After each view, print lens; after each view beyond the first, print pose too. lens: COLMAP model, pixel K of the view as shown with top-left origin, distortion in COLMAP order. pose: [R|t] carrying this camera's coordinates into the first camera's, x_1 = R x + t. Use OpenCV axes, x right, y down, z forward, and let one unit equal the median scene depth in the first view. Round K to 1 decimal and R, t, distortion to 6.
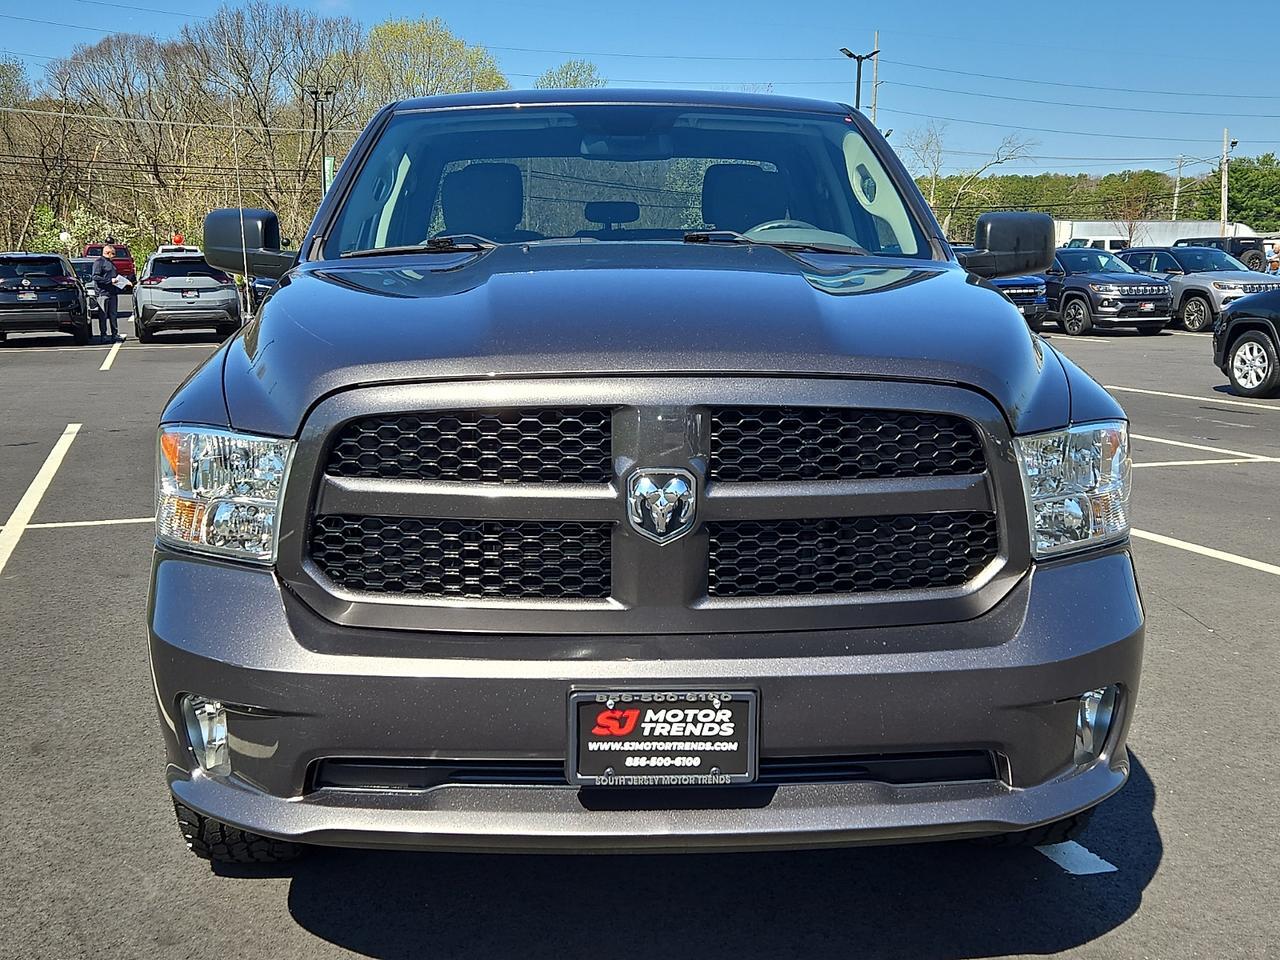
lens RADIAL K [[1454.5, 0, 640.0], [0, 1454.5, 480.0], [0, 0, 1]] dist [0.056881, -0.008972]
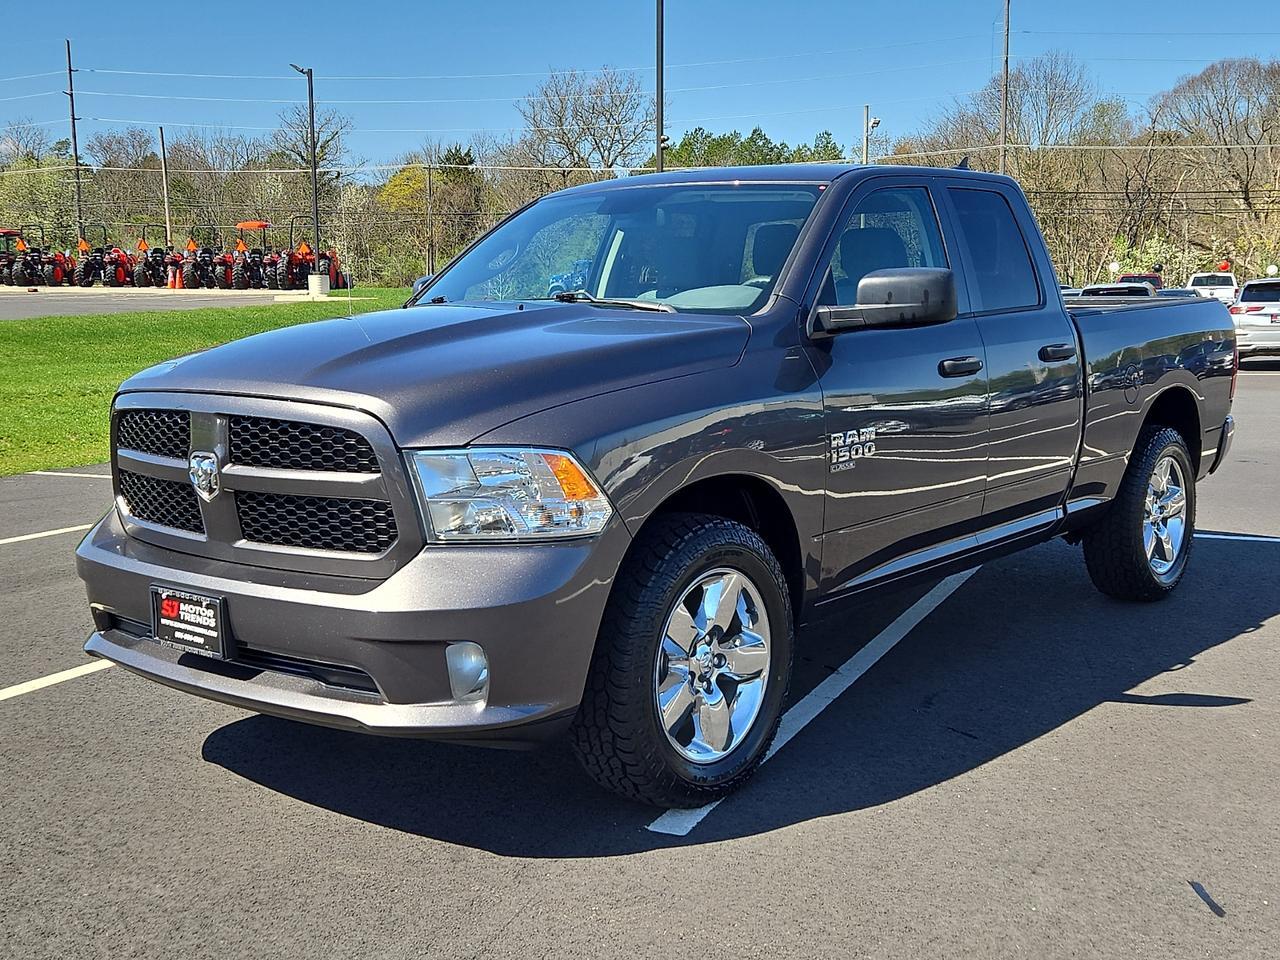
lens RADIAL K [[1454.5, 0, 640.0], [0, 1454.5, 480.0], [0, 0, 1]] dist [0.056881, -0.008972]
pose [[0.753556, 0.077102, -0.652847, 1.399089], [-0.088735, 0.995939, 0.015197, -0.043829], [0.651367, 0.046478, 0.757338, 0.110132]]
